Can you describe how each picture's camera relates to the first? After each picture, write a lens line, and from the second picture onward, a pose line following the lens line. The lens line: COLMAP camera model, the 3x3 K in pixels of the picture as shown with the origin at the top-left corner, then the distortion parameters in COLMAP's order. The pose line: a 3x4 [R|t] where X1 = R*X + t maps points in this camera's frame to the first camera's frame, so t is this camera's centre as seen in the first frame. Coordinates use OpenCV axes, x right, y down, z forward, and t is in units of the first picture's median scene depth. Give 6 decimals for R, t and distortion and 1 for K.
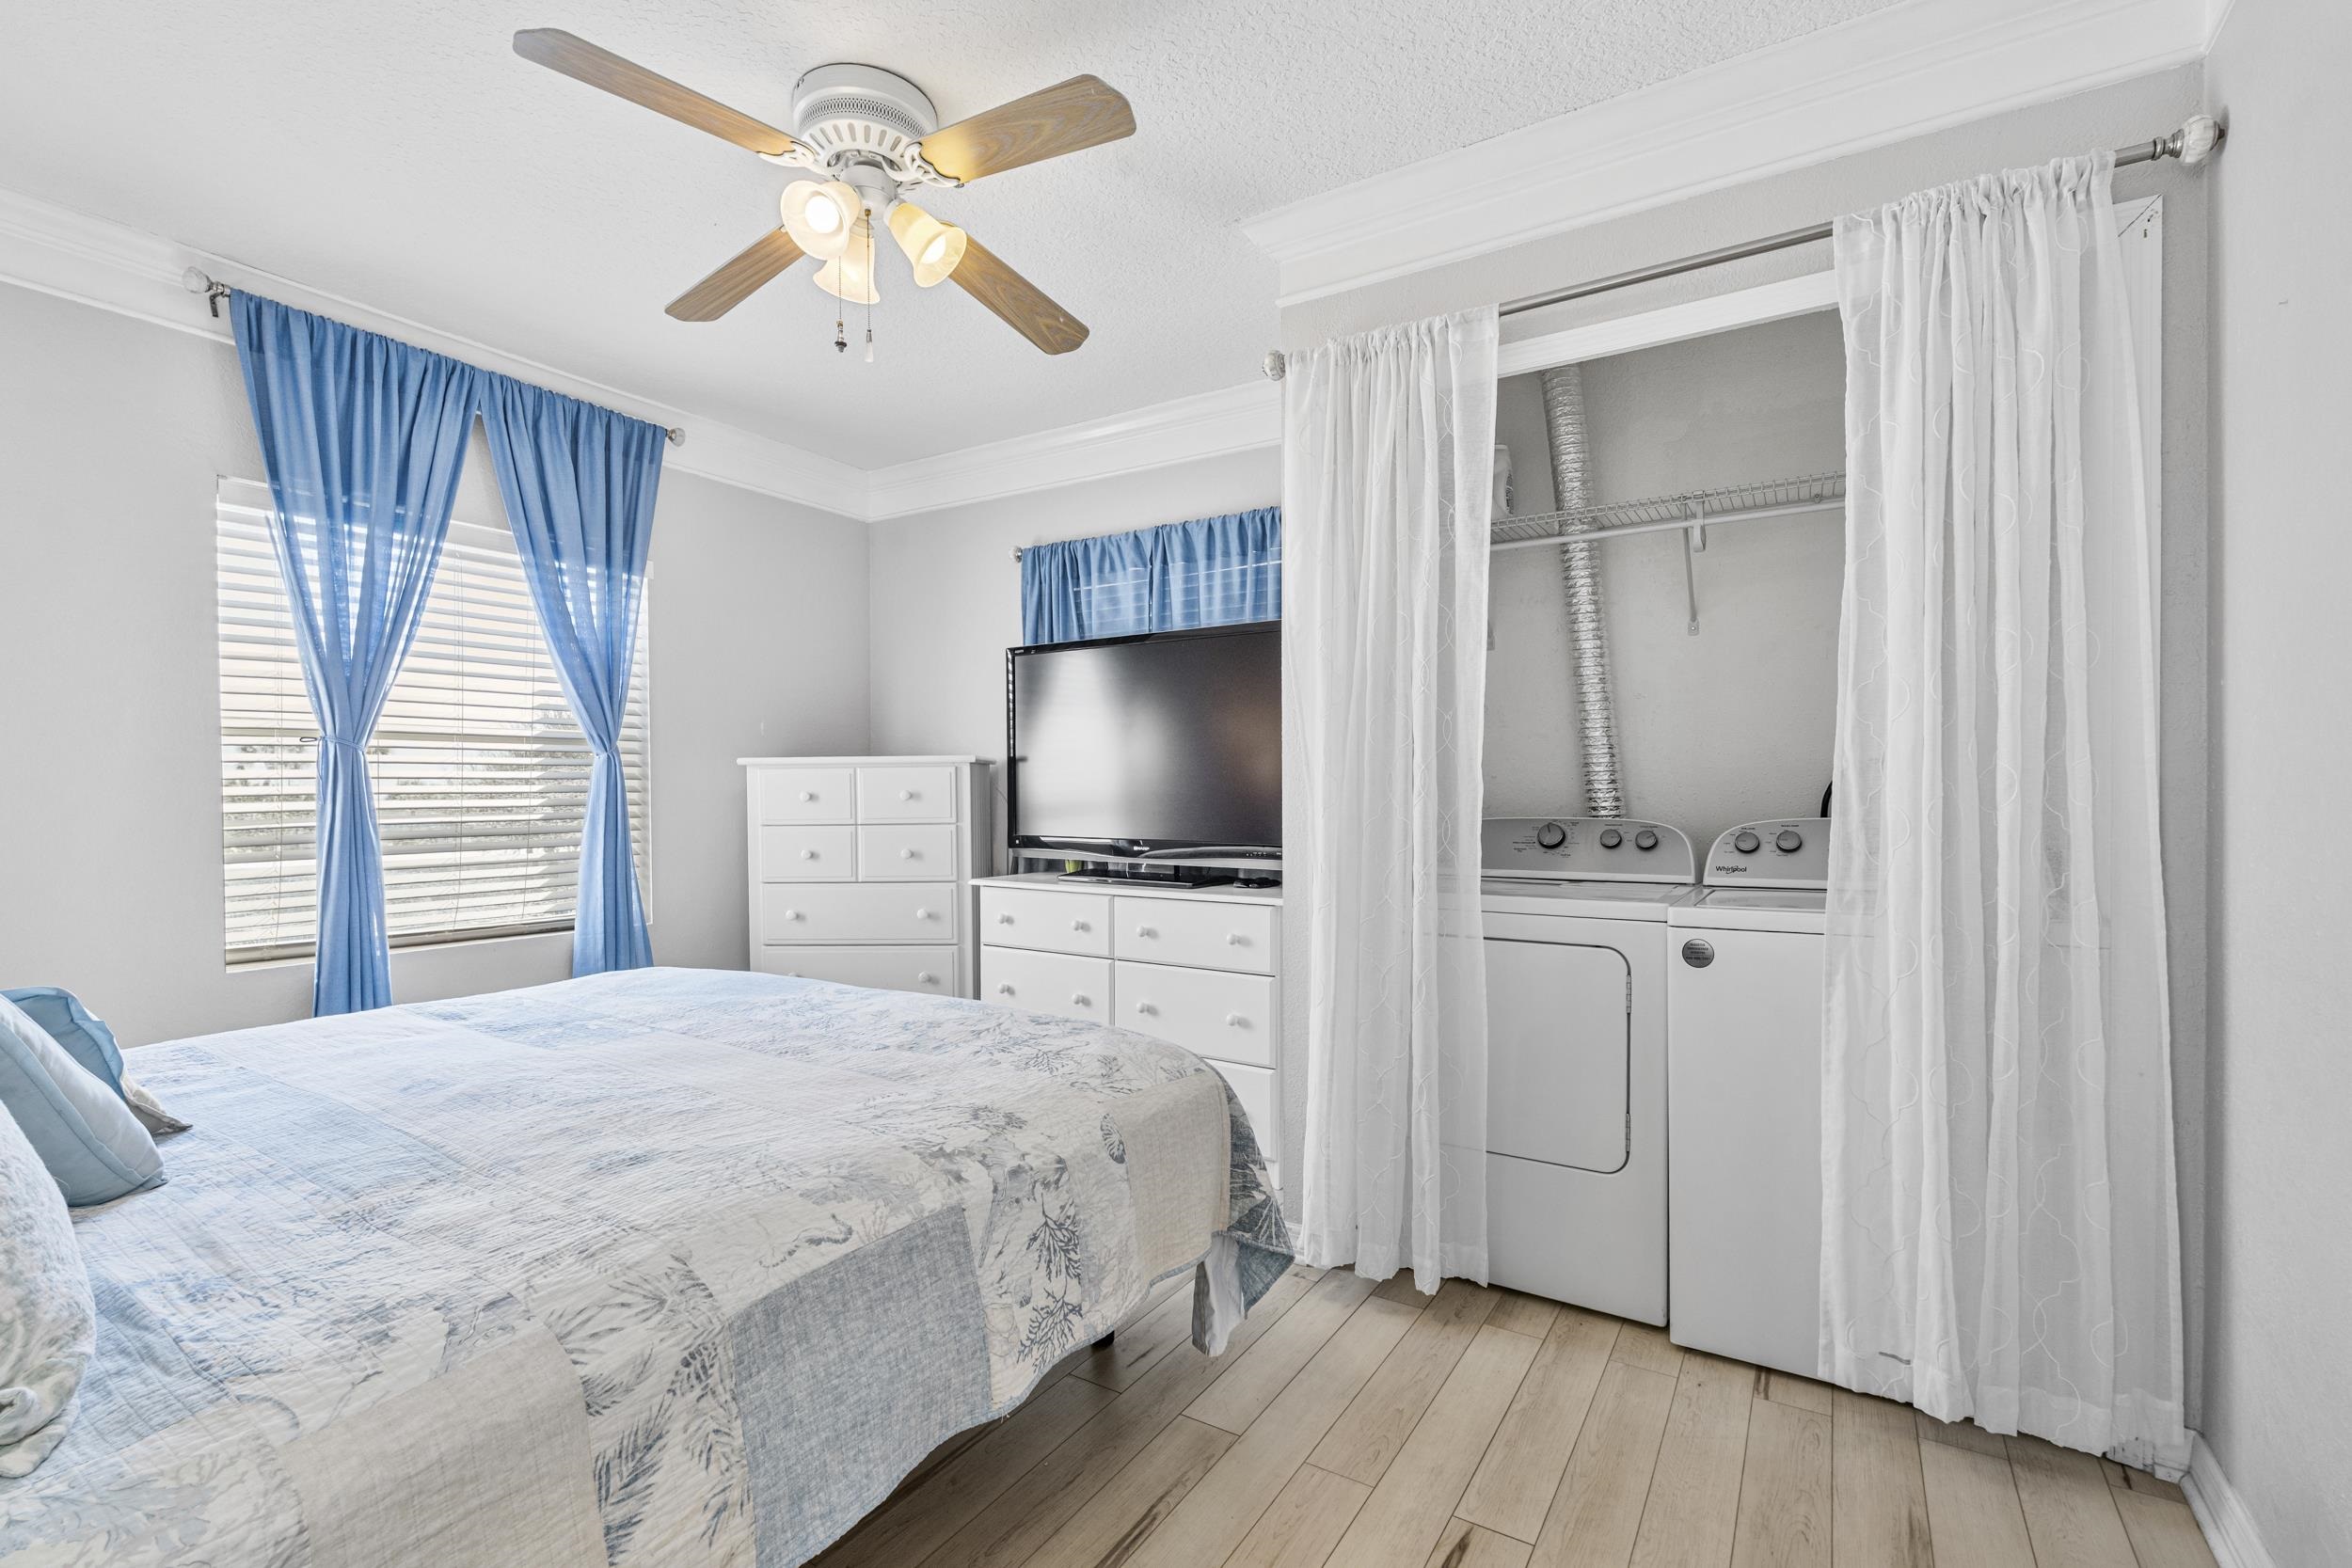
lens RADIAL K [[1028.1, 0, 1182.6], [0, 1028.1, 803.3], [0, 0, 1]] dist [-0.004192, -0.000202]
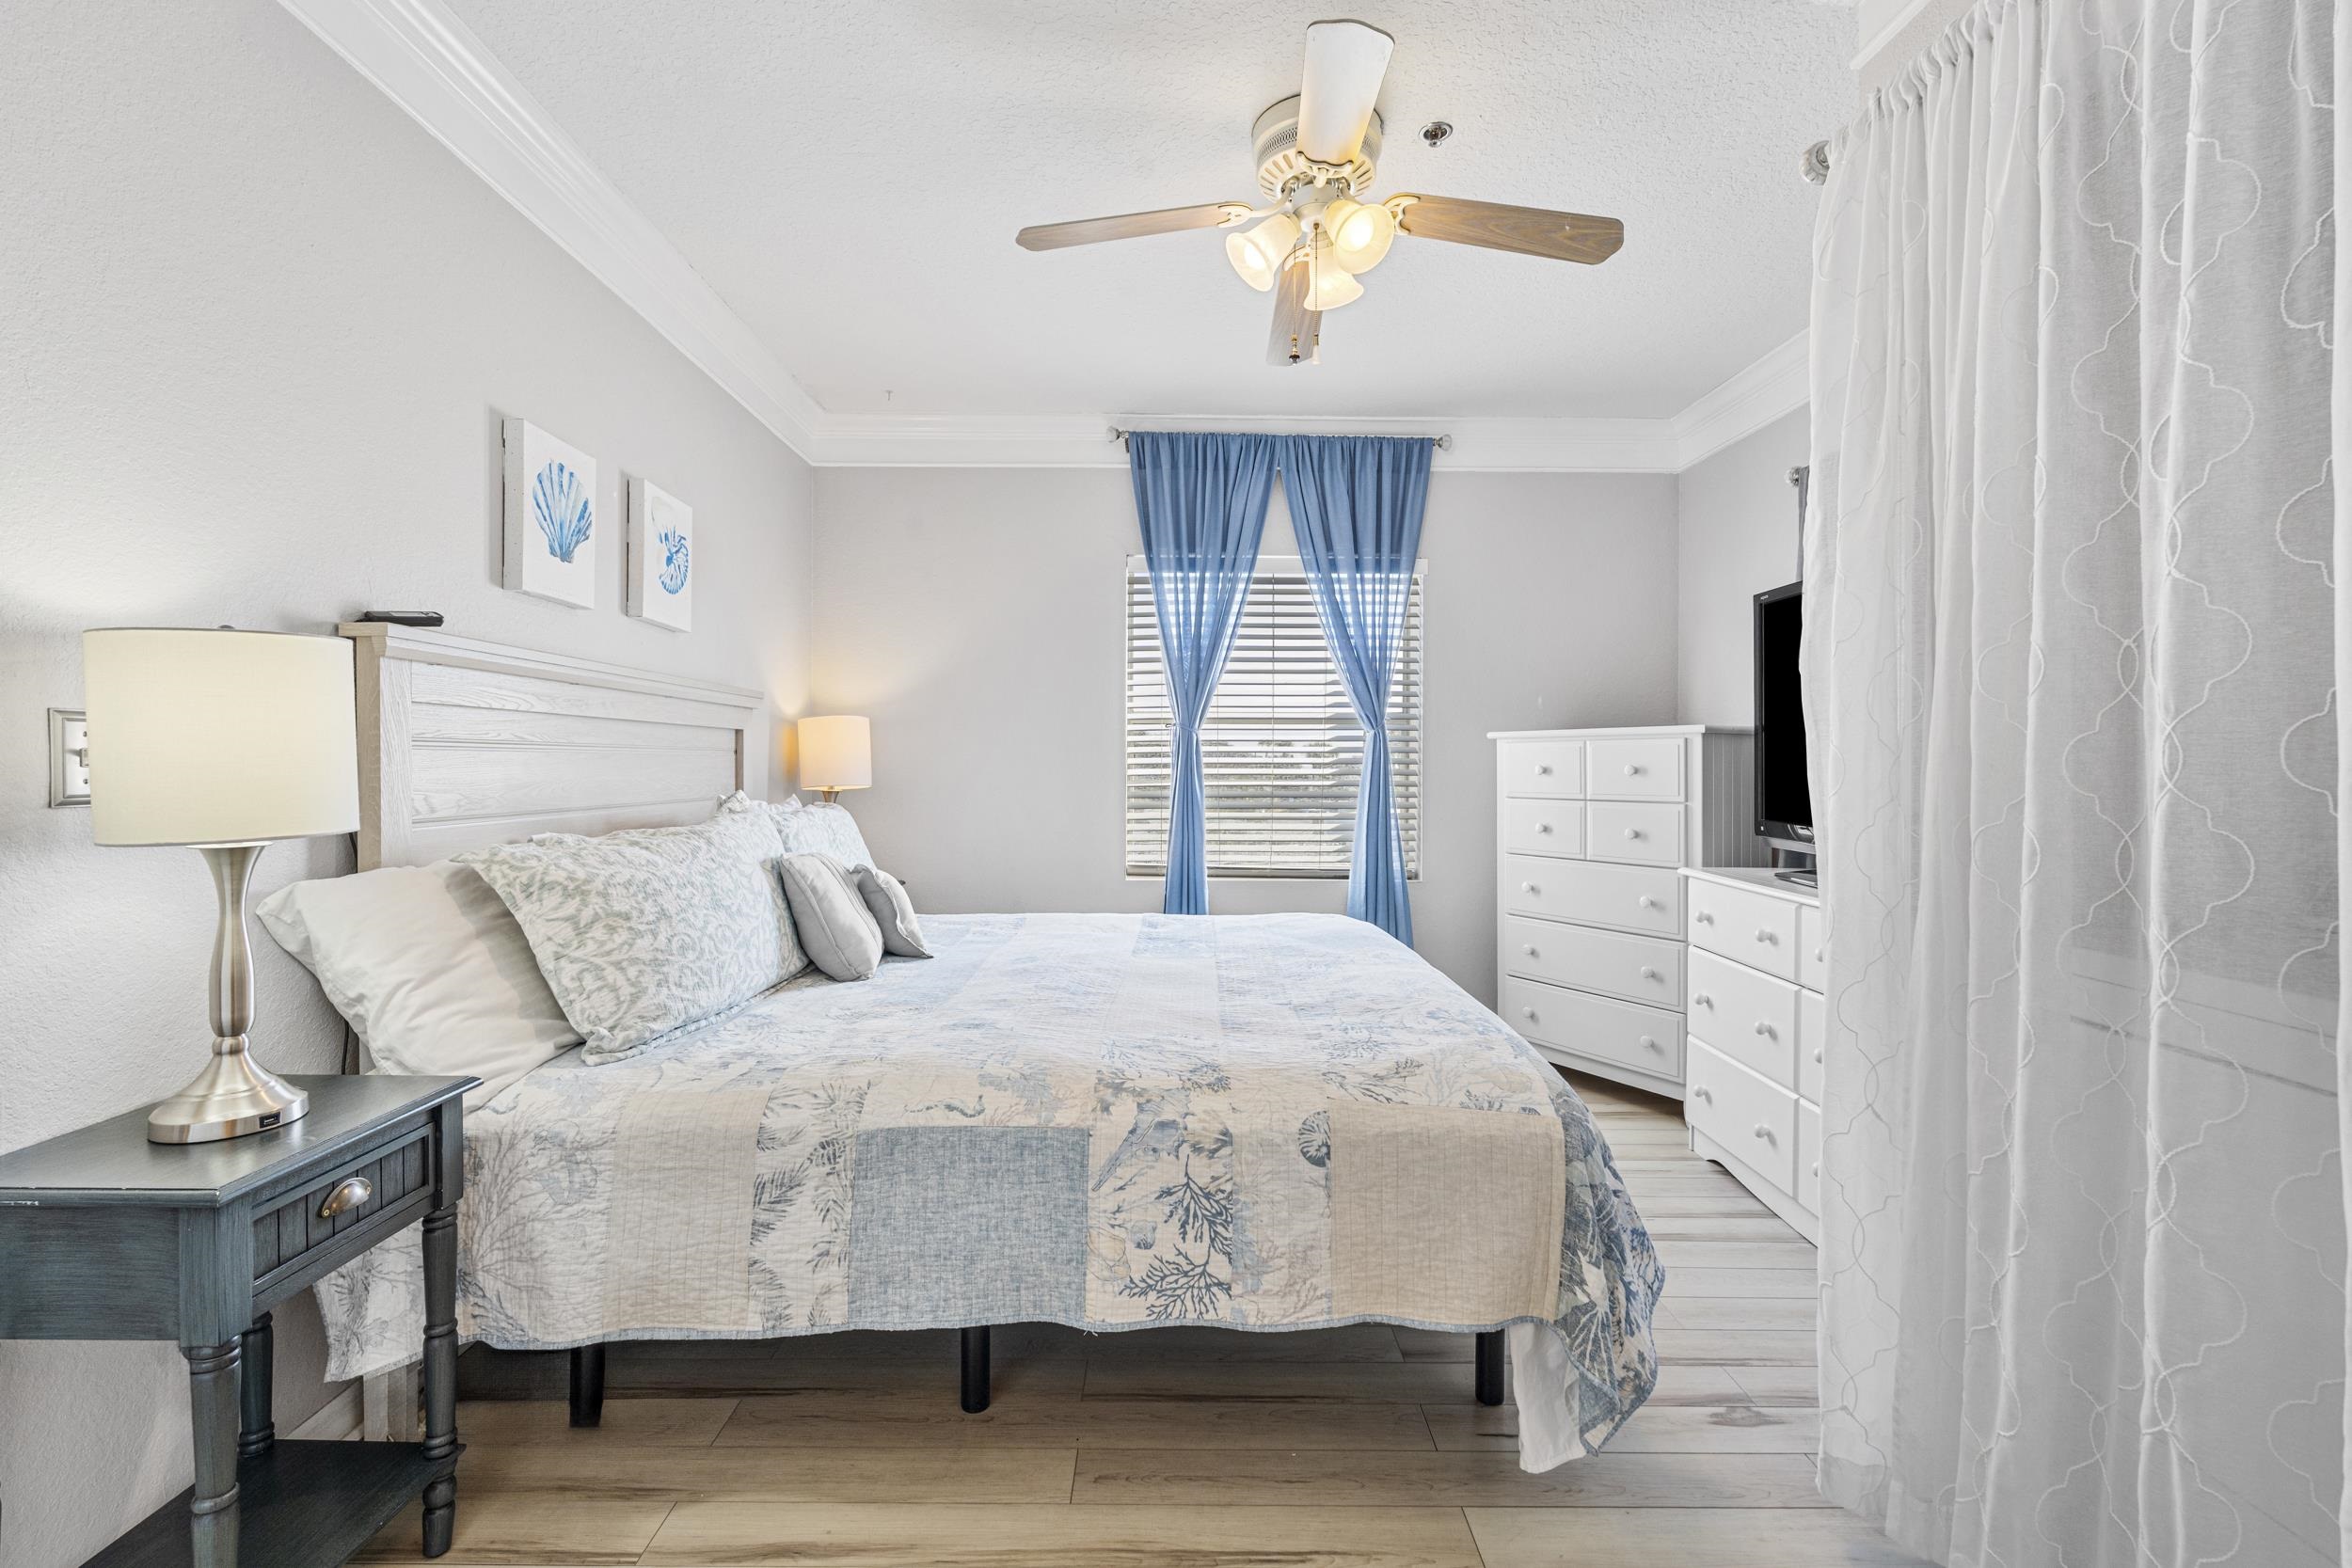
lens RADIAL K [[1028.1, 0, 1180.5], [0, 1028.1, 762.1], [0, 0, 1]] dist [-0.004192, -0.000202]
pose [[0.544110, 0.007296, -0.838982, 0.419912], [-0.018449, 0.999824, -0.003269, -0.006635], [0.838811, 0.017257, 0.544149, 0.247009]]
